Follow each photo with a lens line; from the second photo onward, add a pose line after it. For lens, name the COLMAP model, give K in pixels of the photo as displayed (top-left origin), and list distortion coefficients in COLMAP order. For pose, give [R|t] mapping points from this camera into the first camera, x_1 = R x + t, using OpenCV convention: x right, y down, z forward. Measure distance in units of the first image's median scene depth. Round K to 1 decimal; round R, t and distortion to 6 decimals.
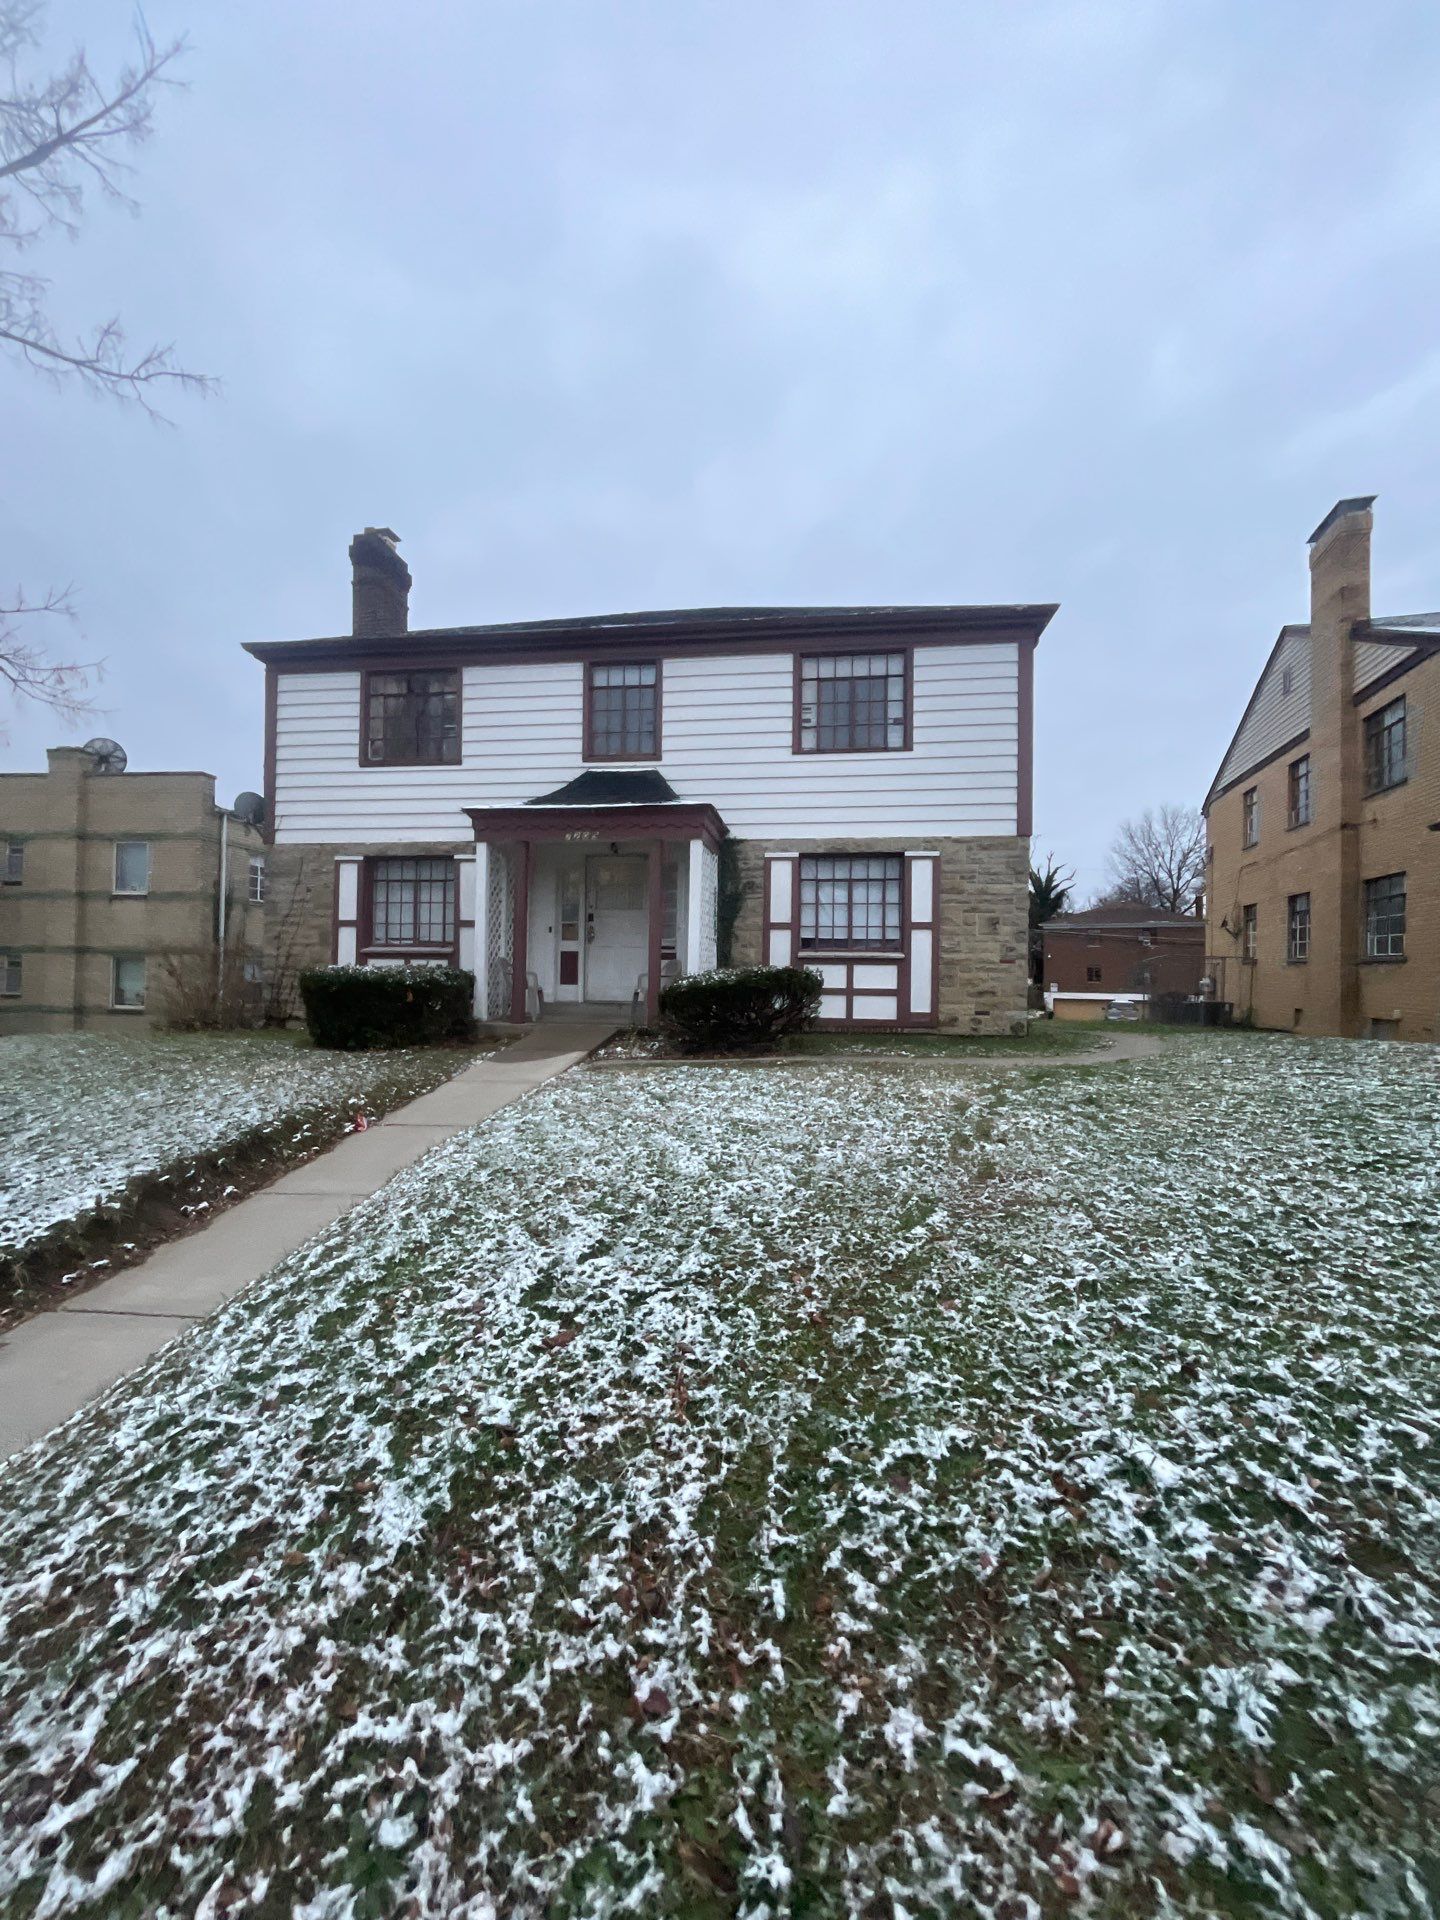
lens RADIAL K [[773.3, 0, 721.6], [0, 773.3, 956.9], [0, 0, 1]] dist [0.000036, -0.000335]
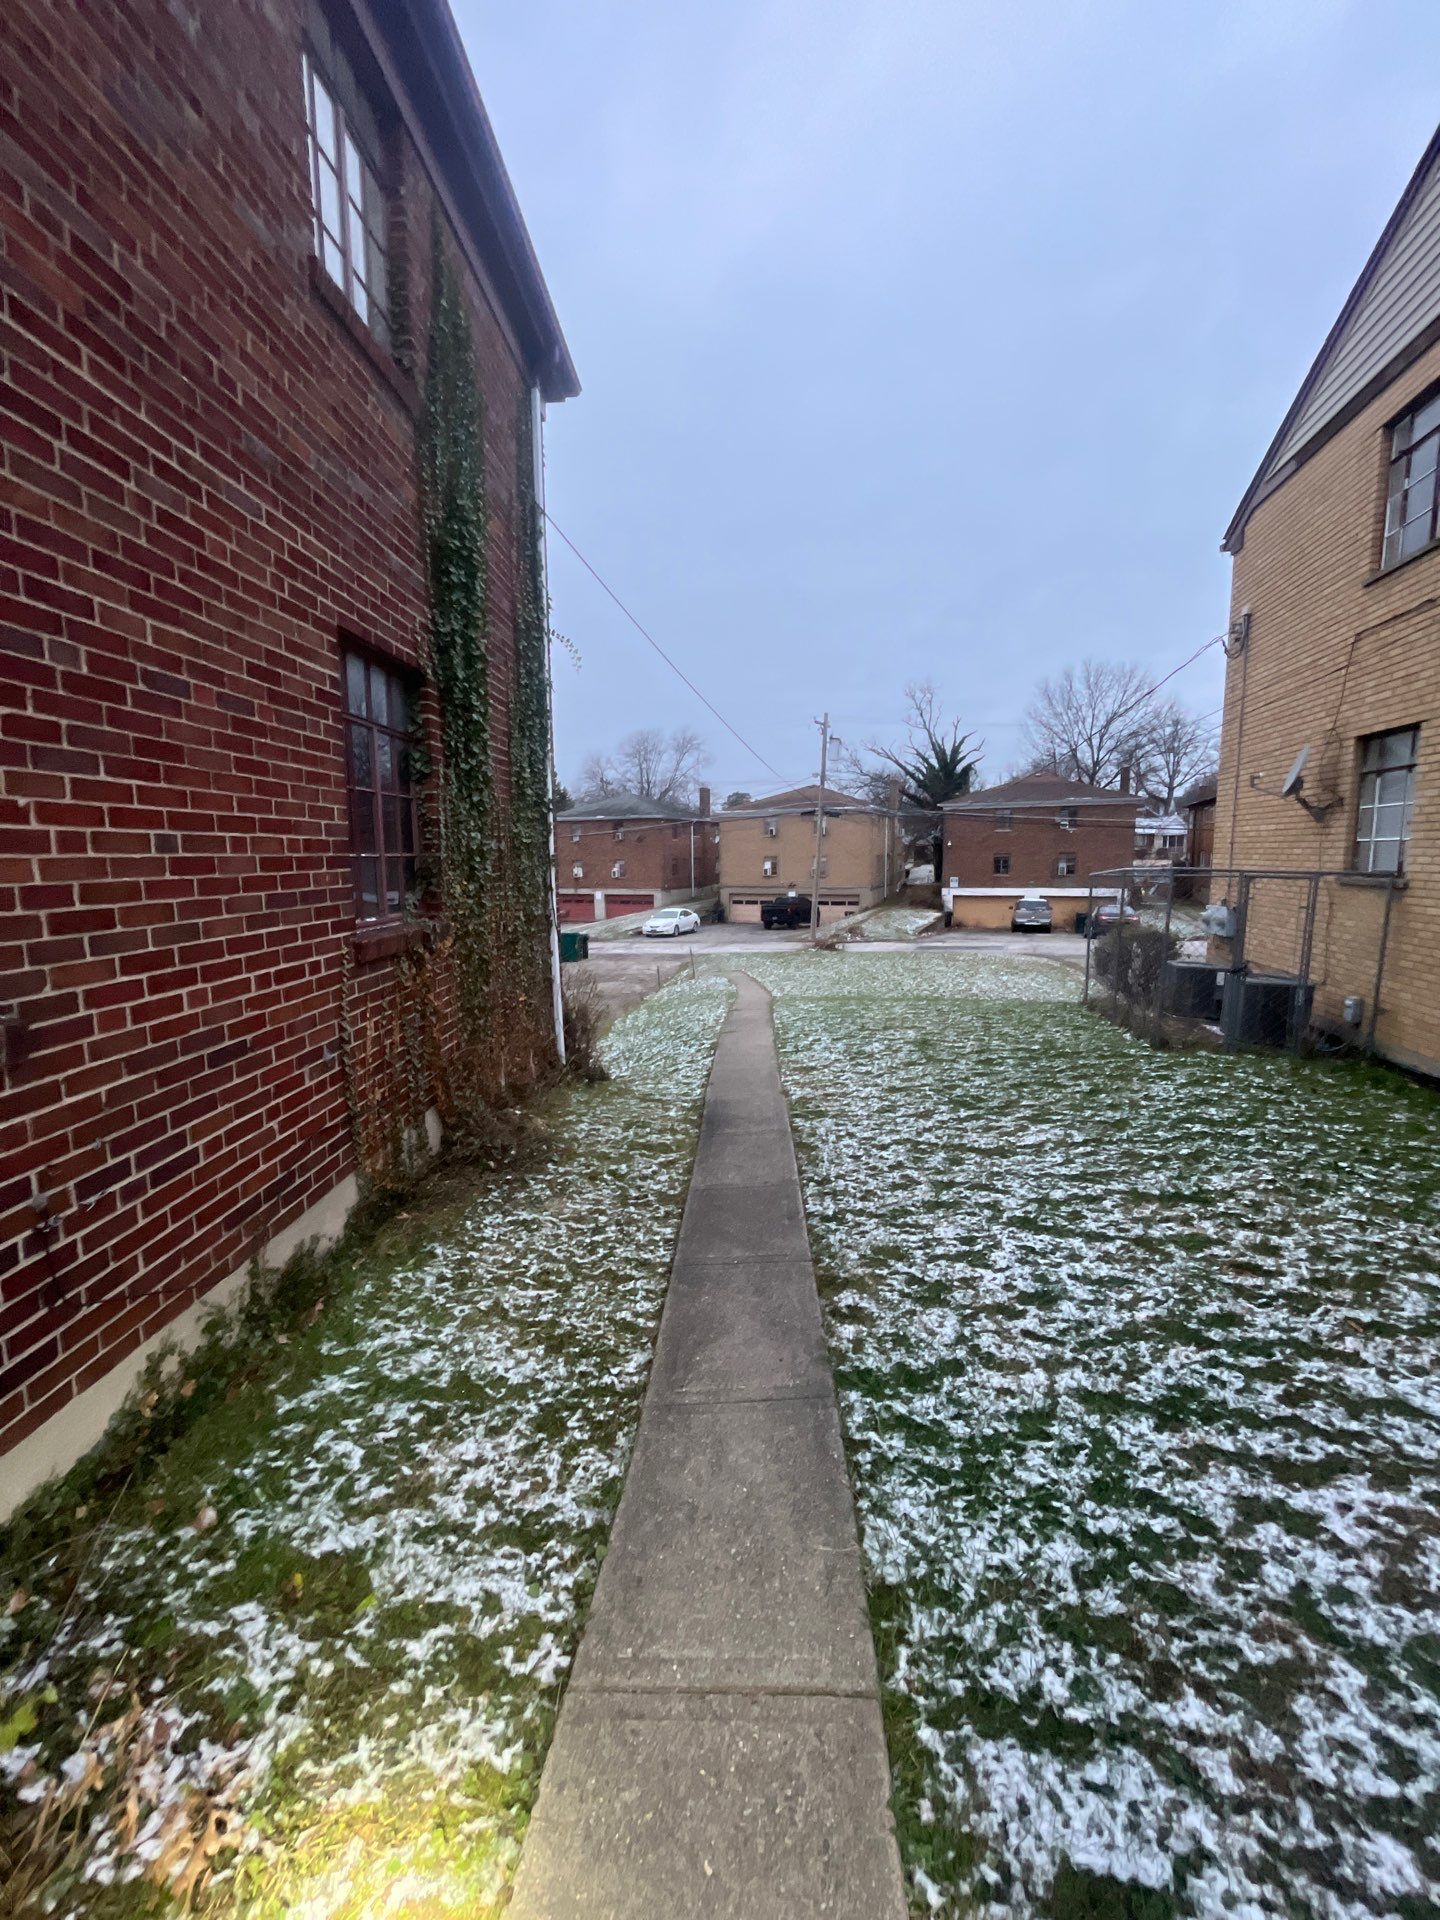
lens RADIAL K [[773.3, 0, 721.6], [0, 773.3, 956.9], [0, 0, 1]] dist [0.000036, -0.000335]
pose [[0.994660, -0.034988, 0.097099, 0.086256], [0.020674, 0.989262, 0.144682, -0.005141], [-0.101119, -0.141902, 0.984702, 0.173166]]
